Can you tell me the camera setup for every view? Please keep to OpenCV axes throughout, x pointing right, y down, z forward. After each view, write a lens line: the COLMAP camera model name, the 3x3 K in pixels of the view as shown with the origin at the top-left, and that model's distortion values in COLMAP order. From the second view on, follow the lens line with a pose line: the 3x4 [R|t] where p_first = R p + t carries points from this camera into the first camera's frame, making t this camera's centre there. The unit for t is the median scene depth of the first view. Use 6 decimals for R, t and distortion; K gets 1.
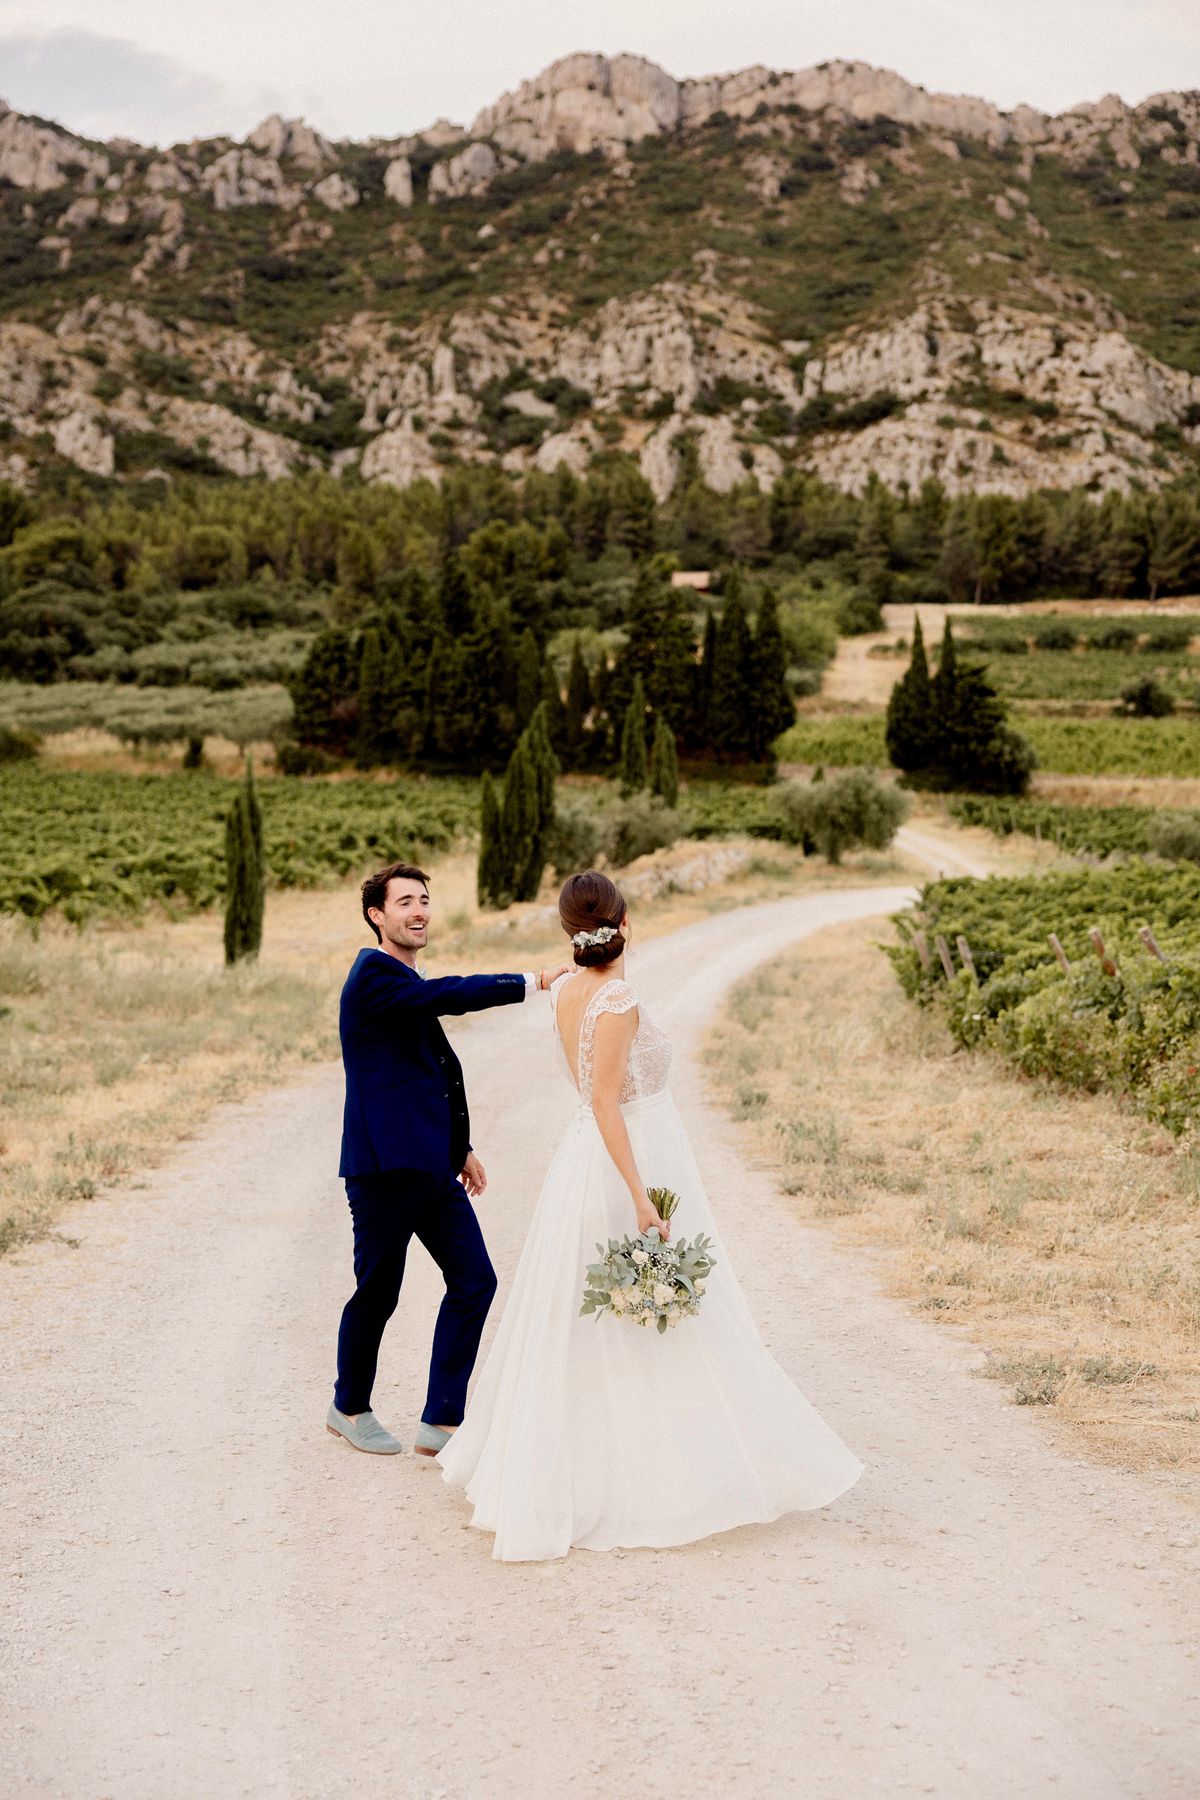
lens RADIAL K [[2429.6, 0, 600.0], [0, 2429.6, 900.0], [0, 0, 1]] dist [0.017605, -0.003171]
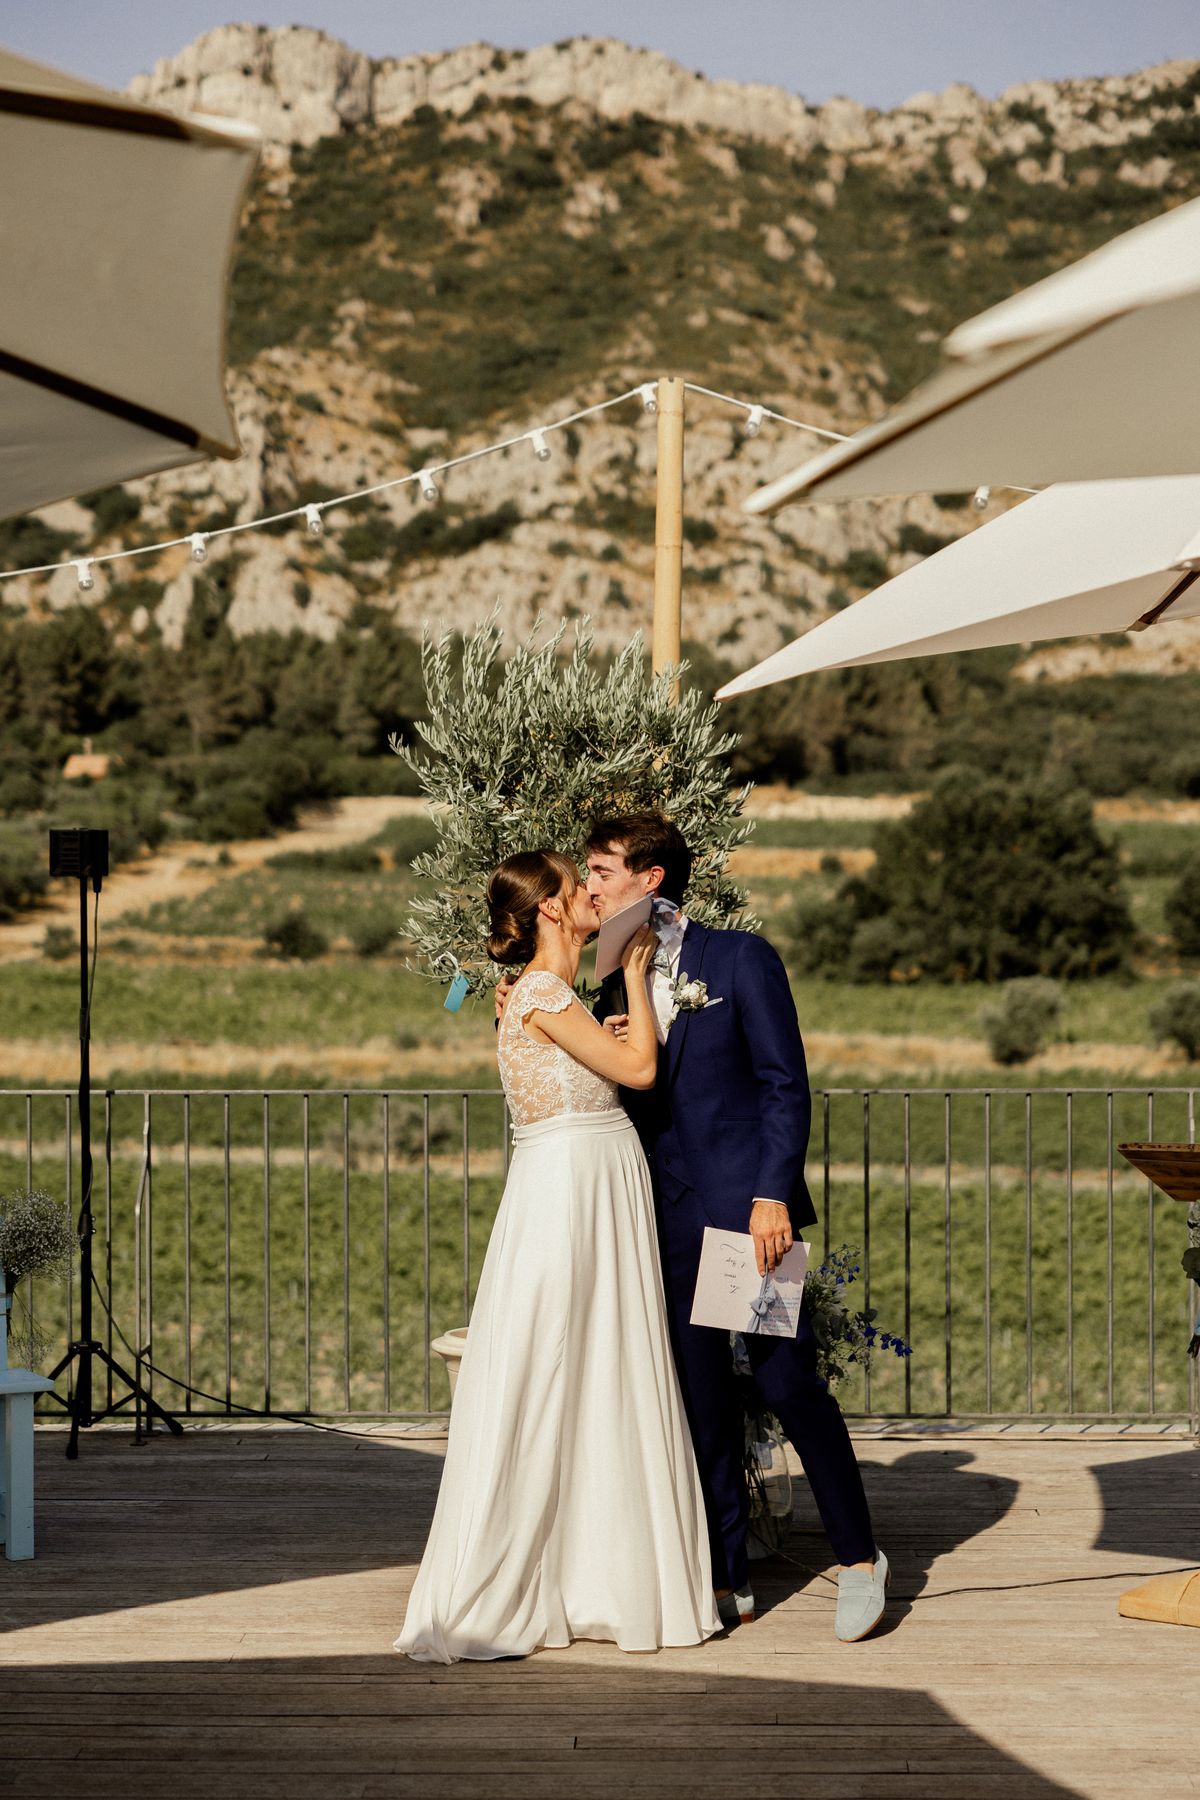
lens RADIAL K [[3713.0, 0, 600.0], [0, 3713.0, 900.0], [0, 0, 1]] dist [0.001678, 0.261600]
pose [[0.999936, 0.006328, -0.009410, 0.140019], [-0.007052, 0.996850, -0.079002, 0.001935], [0.008881, 0.079063, 0.996830, -0.113242]]
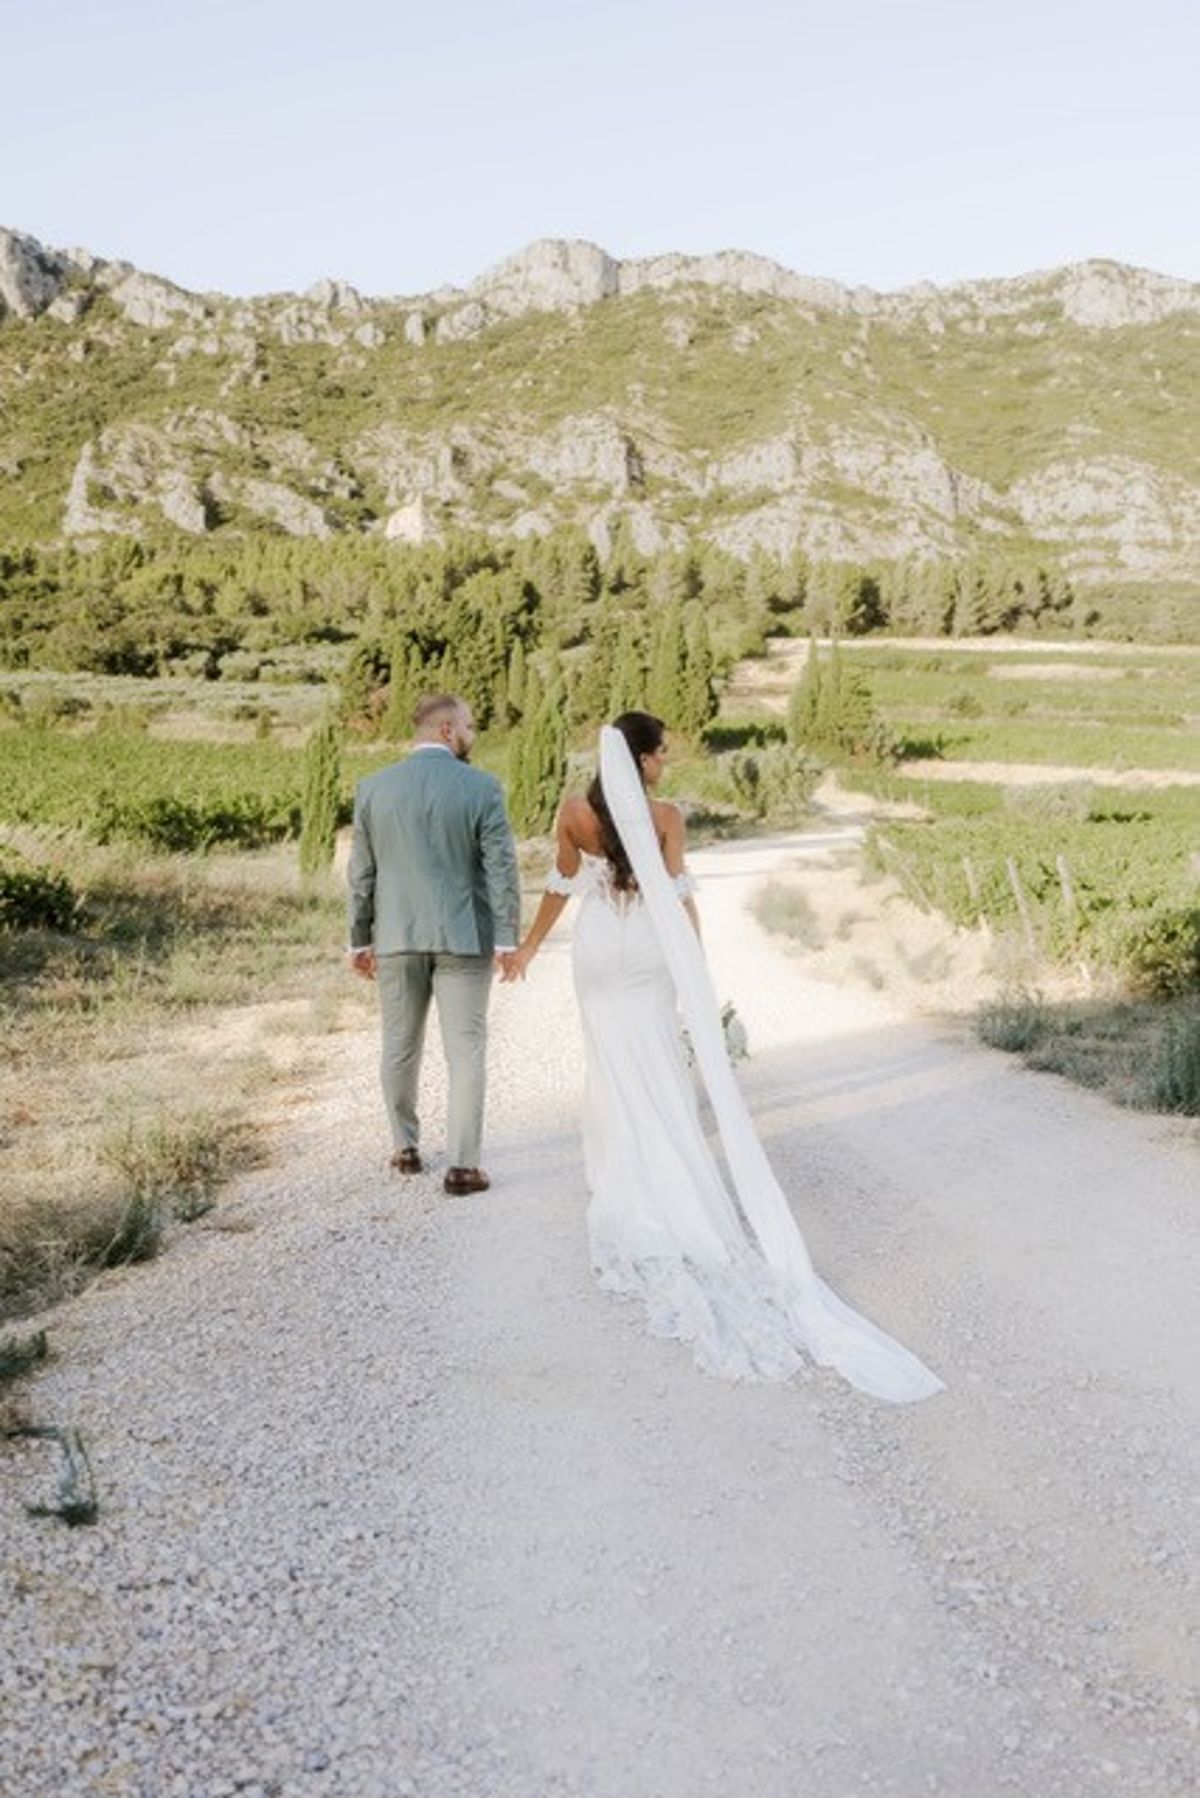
lens RADIAL K [[1709.1, 0, 600.0], [0, 1709.1, 899.0], [0, 0, 1]] dist [-0.013584, -0.012847]
pose [[0.999306, 0.017796, 0.032722, -0.003956], [-0.018702, 0.999444, 0.027587, 0.001390], [-0.032213, -0.028180, 0.999084, 0.018495]]
